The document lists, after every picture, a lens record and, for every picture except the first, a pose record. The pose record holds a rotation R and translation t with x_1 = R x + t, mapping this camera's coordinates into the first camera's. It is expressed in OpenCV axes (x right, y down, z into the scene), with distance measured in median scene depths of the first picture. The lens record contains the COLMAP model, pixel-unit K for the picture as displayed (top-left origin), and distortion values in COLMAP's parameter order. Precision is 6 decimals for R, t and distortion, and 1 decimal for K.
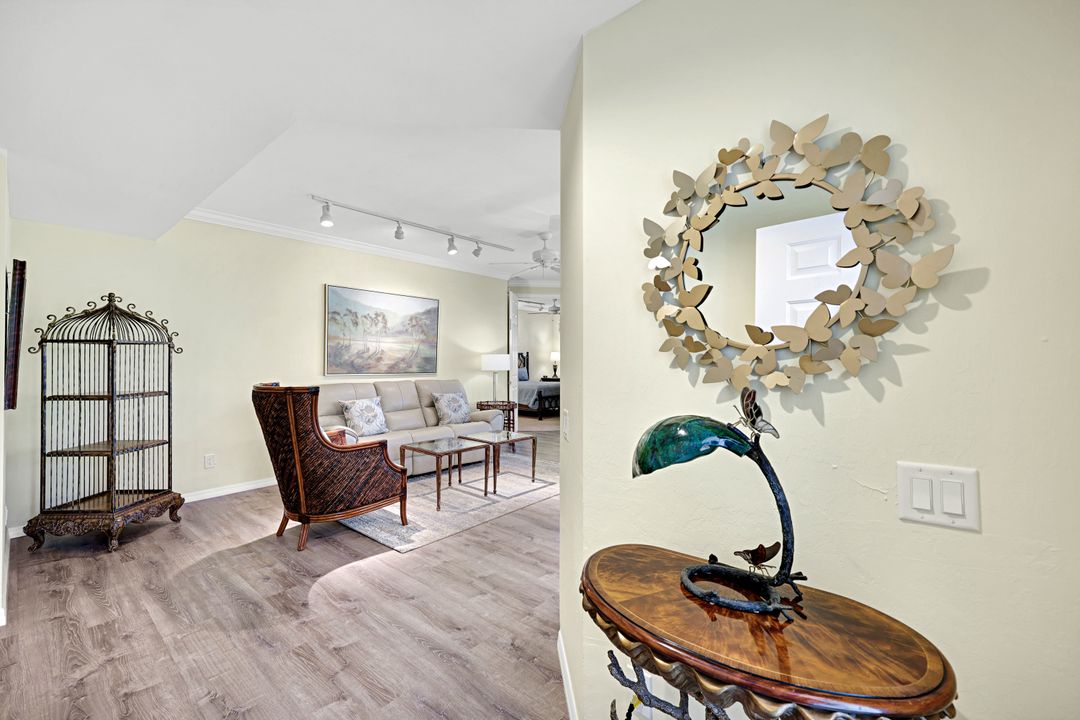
lens RADIAL K [[443.6, 0, 542.2], [0, 443.6, 356.3], [0, 0, 1]] dist [0.000315, -0.000104]
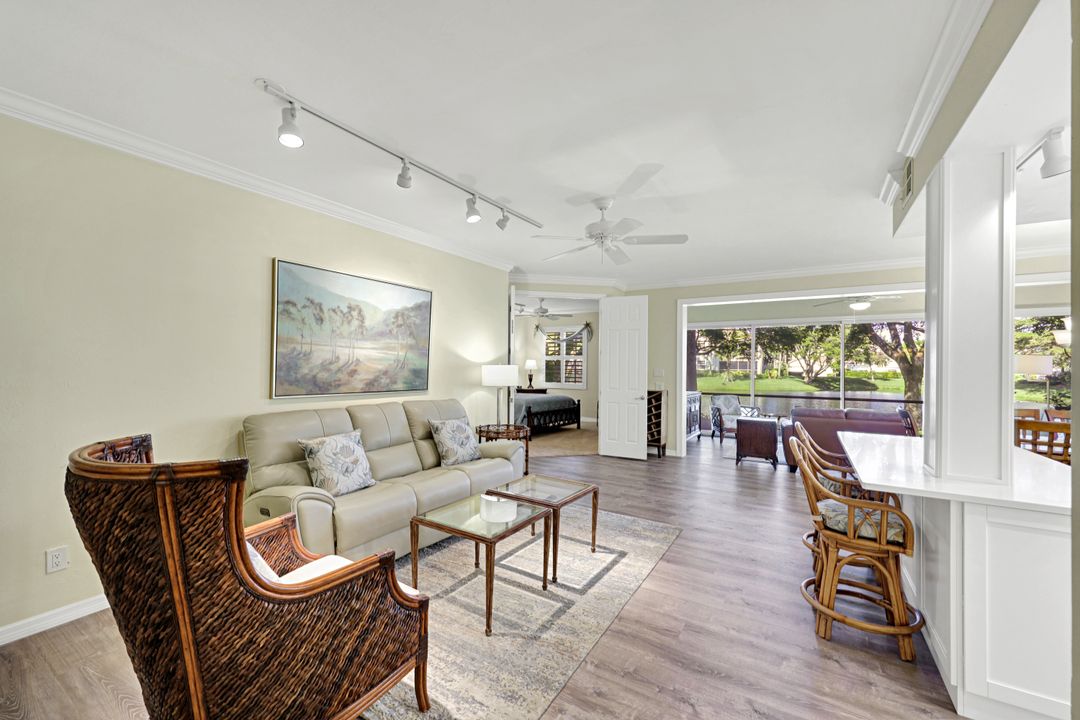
lens RADIAL K [[435.2, 0, 539.4], [0, 435.2, 361.9], [0, 0, 1]] dist [-0.000188, -0.000364]
pose [[0.990384, 0.008367, 0.138094, -0.176238], [-0.008508, 0.999964, 0.000435, -0.013117], [-0.138085, -0.001606, 0.990419, 0.291417]]
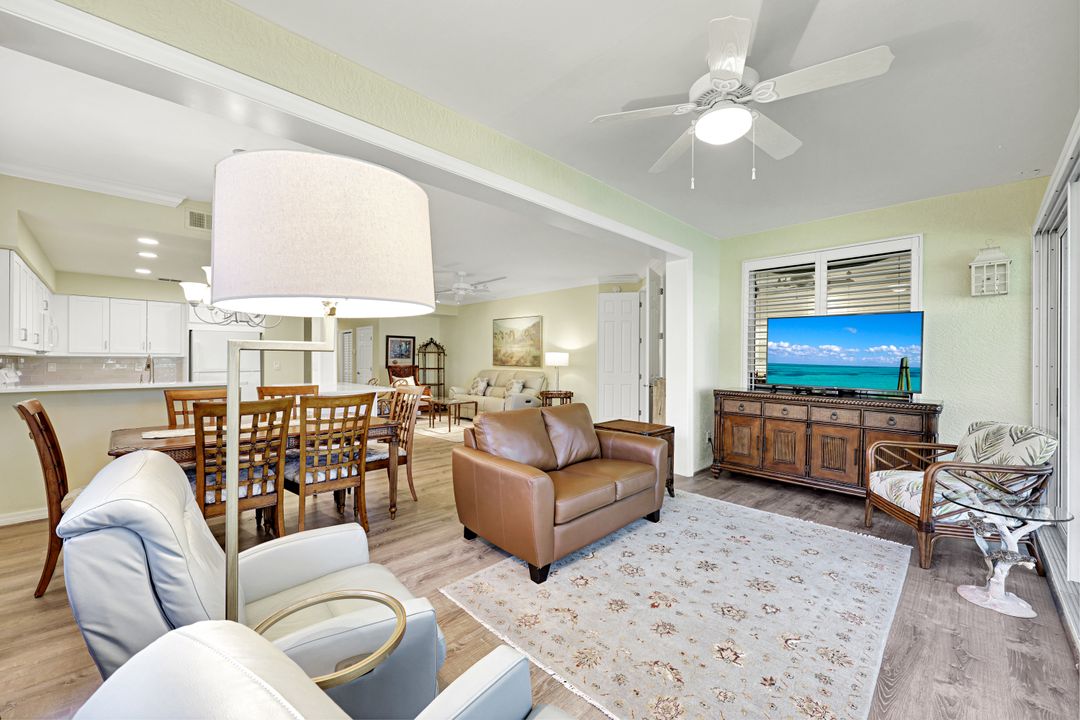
lens RADIAL K [[431.6, 0, 538.1], [0, 431.6, 361.0], [0, 0, 1]] dist [0.000277, -0.000516]
pose [[-0.094406, -0.002047, -0.995532, 1.322654], [0.002642, 0.999994, -0.002306, 0.025496], [0.995530, -0.002847, -0.094400, 1.284735]]
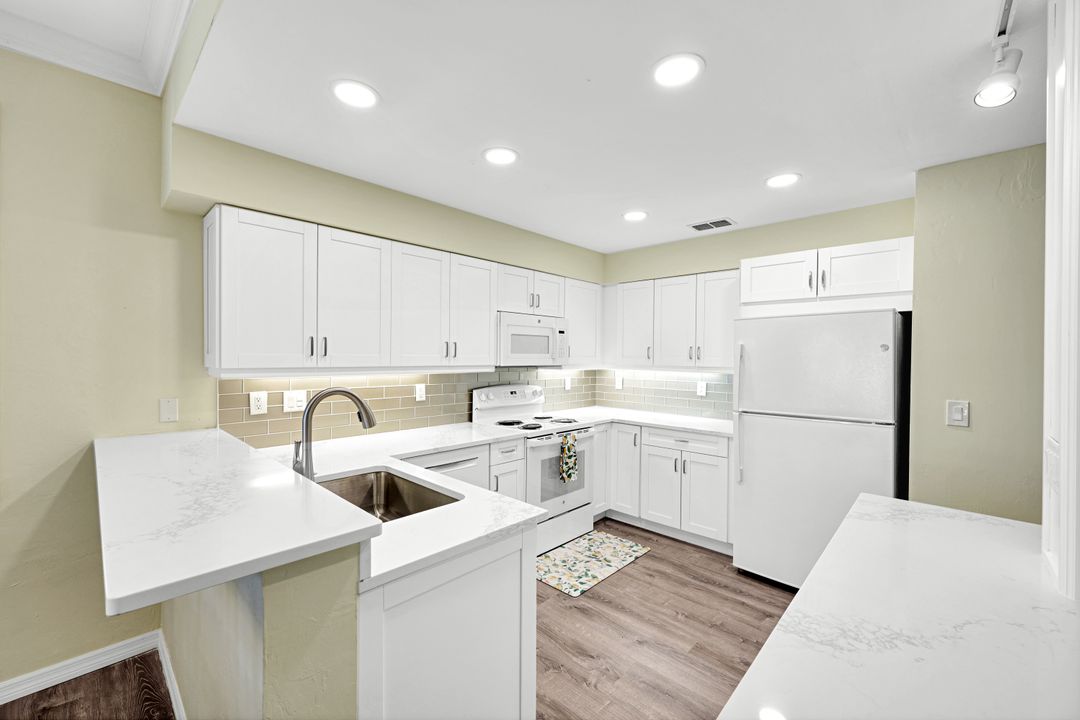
lens RADIAL K [[431.6, 0, 538.1], [0, 431.6, 361.0], [0, 0, 1]] dist [0.000277, -0.000516]
pose [[-0.997862, -0.010308, 0.064541, 0.478437], [-0.009807, 0.999919, 0.008074, -0.012382], [-0.064619, 0.007424, -0.997882, 0.812484]]
